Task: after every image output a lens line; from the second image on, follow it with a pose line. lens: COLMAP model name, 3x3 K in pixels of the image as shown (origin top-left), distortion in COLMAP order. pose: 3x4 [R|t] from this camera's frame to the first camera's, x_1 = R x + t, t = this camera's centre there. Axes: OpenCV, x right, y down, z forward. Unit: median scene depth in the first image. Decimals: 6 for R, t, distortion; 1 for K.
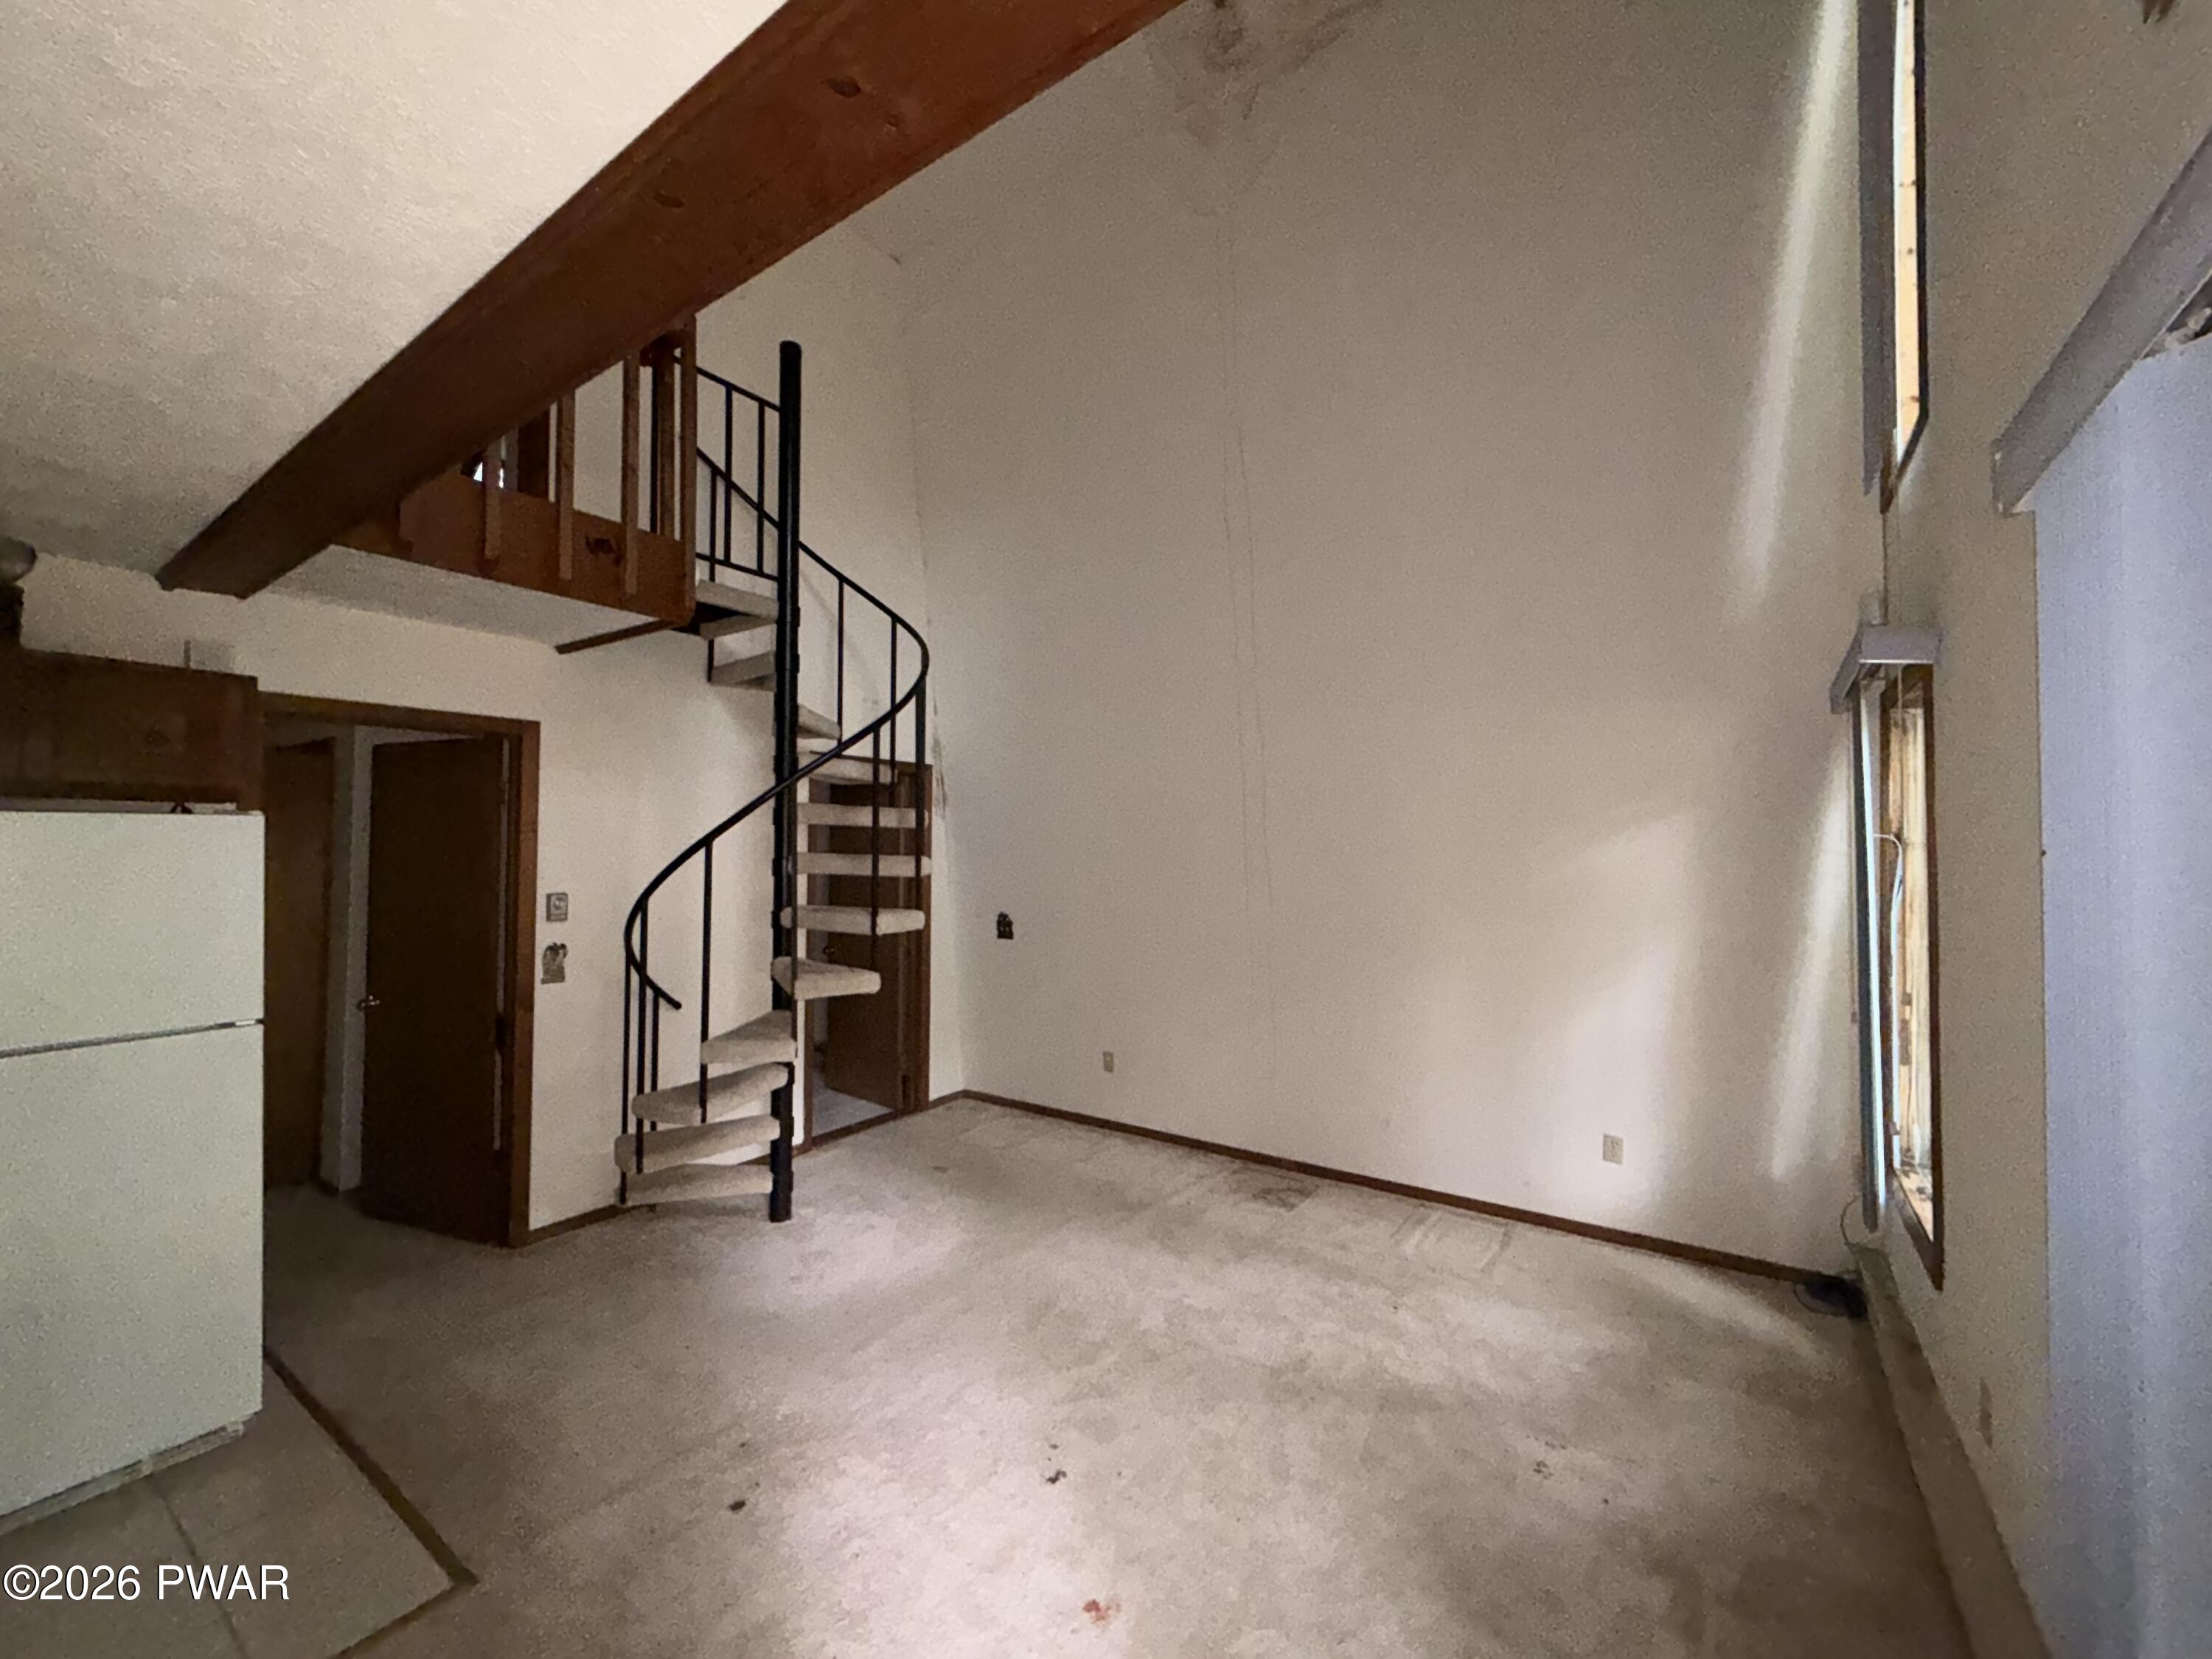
lens RADIAL K [[881.7, 0, 1107.1], [0, 881.7, 832.5], [0, 0, 1]] dist [0.000464, 0.000450]
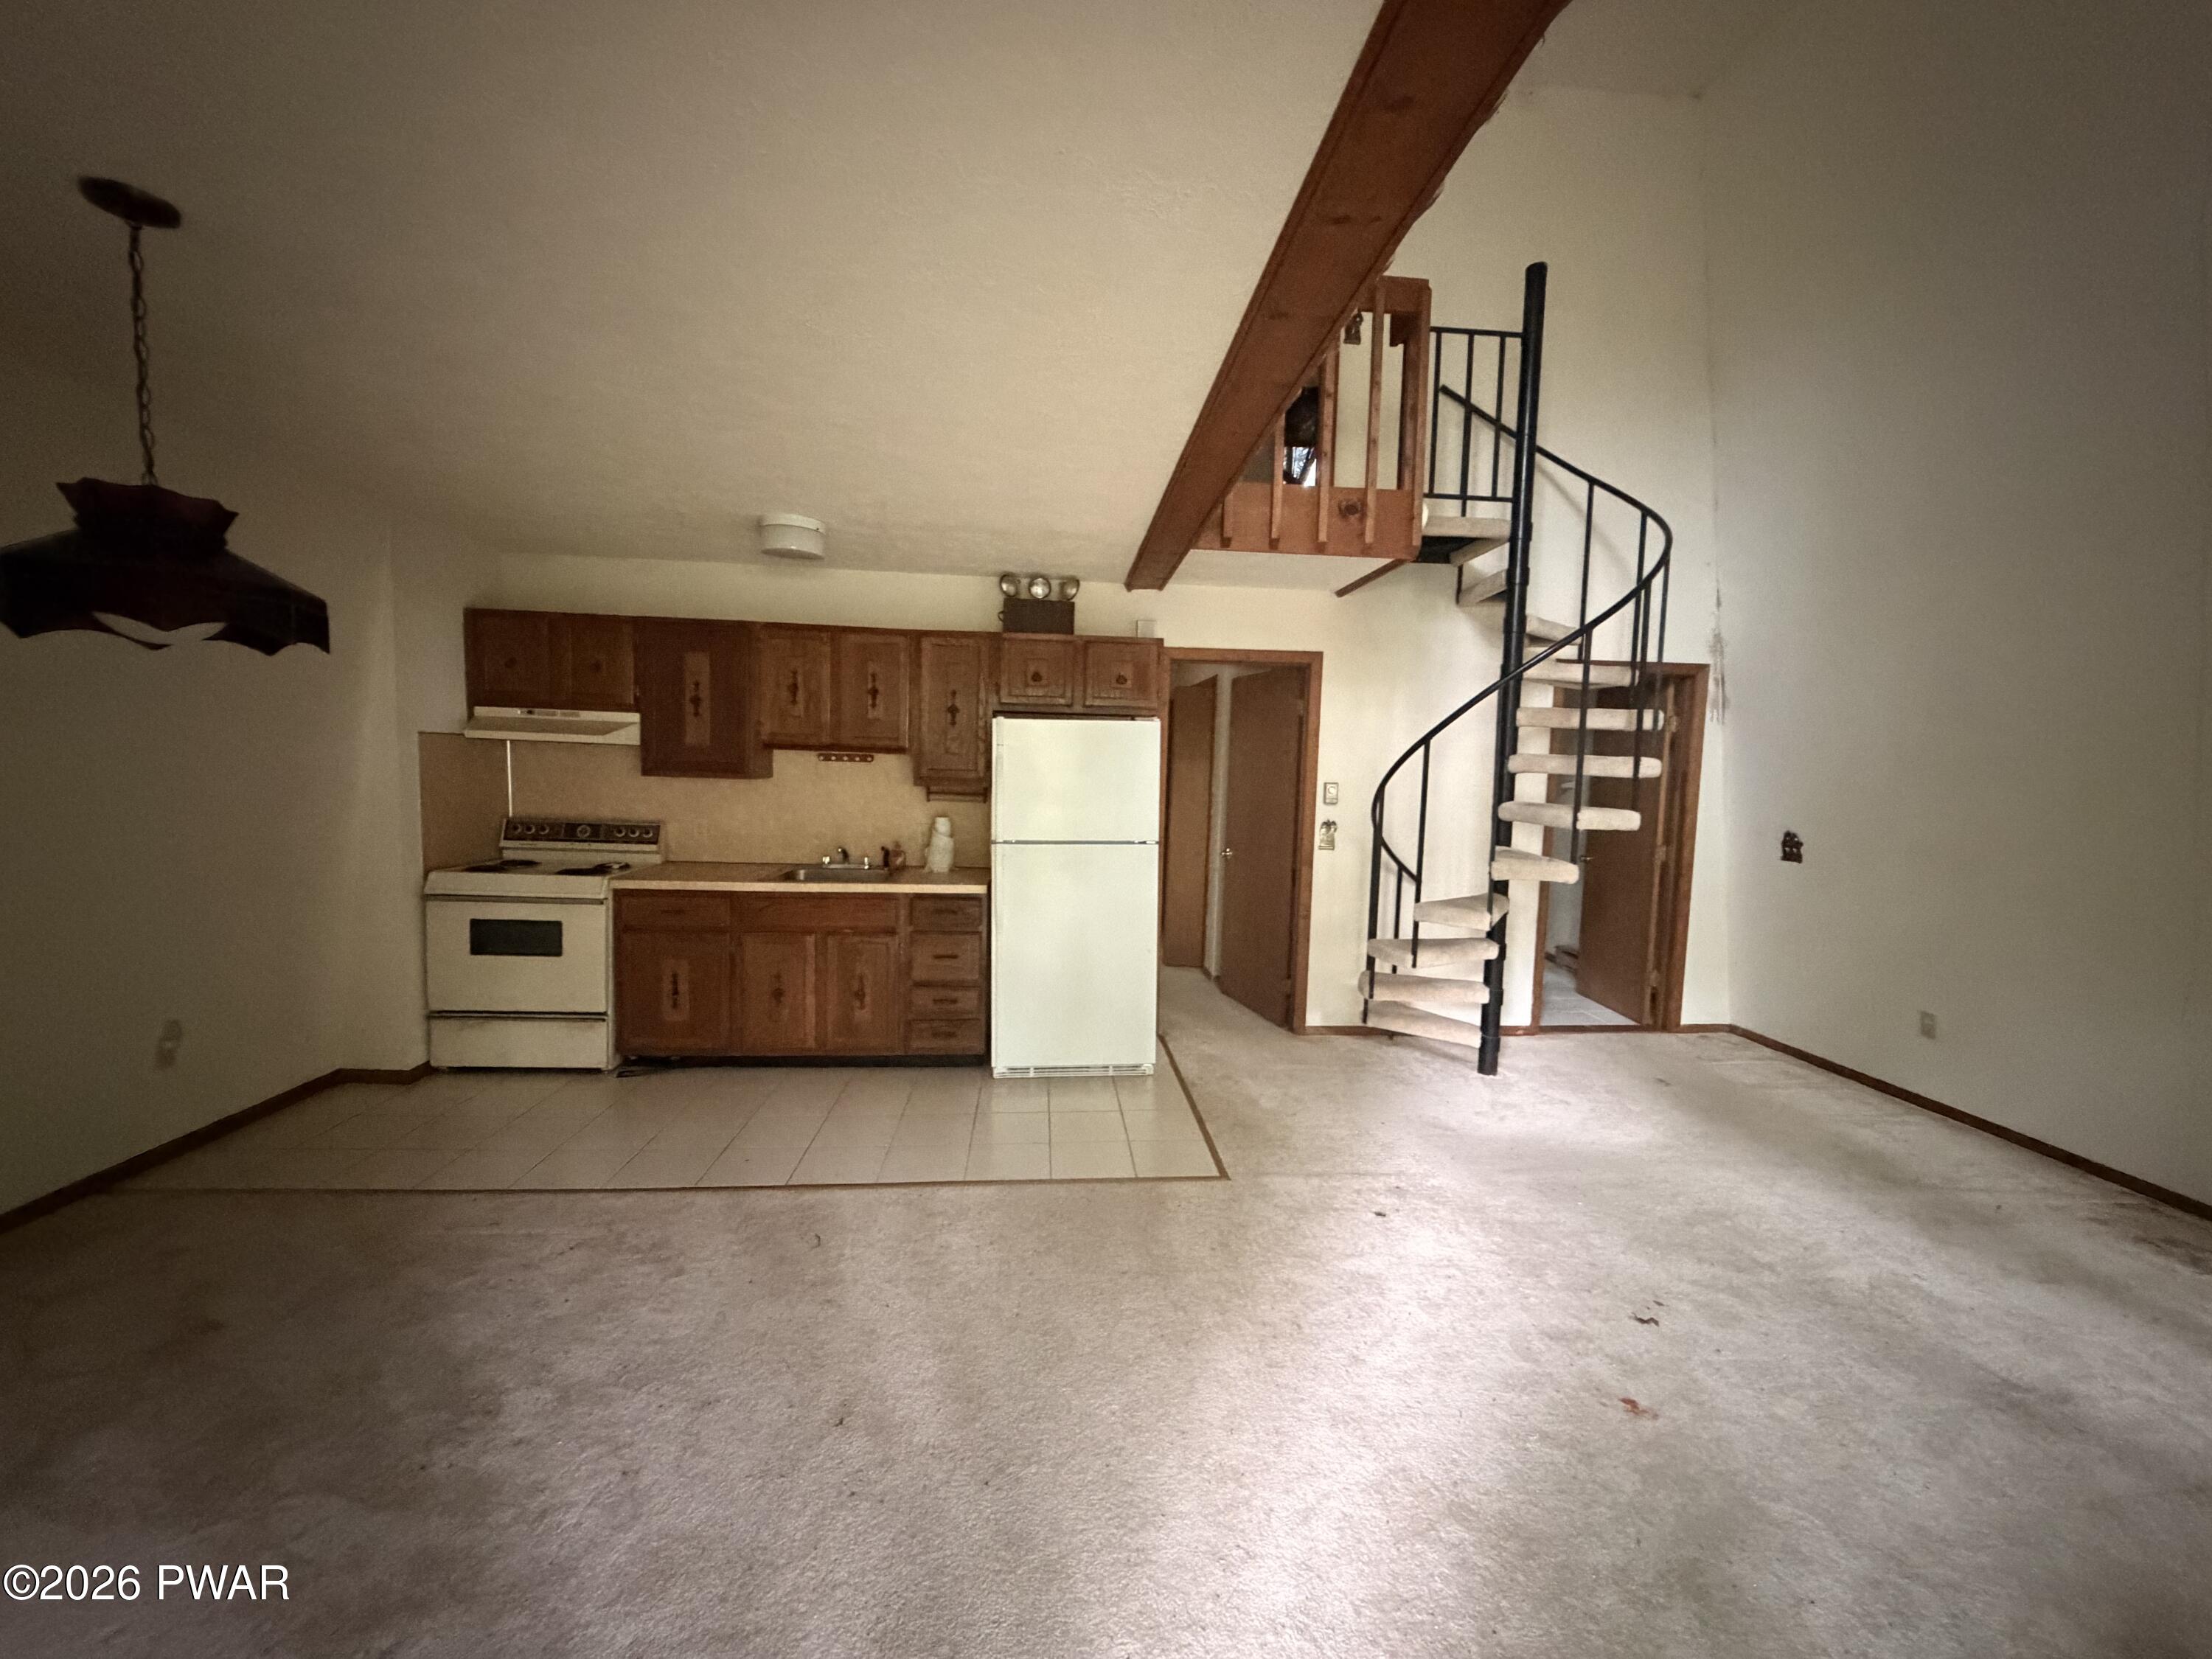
lens RADIAL K [[881.7, 0, 1105.3], [0, 881.7, 831.3], [0, 0, 1]] dist [0.000464, 0.000450]
pose [[0.630618, 0.071442, -0.772798, 0.181403], [-0.005287, 0.996126, 0.087774, 0.026391], [0.776075, -0.051266, 0.628553, -0.091673]]
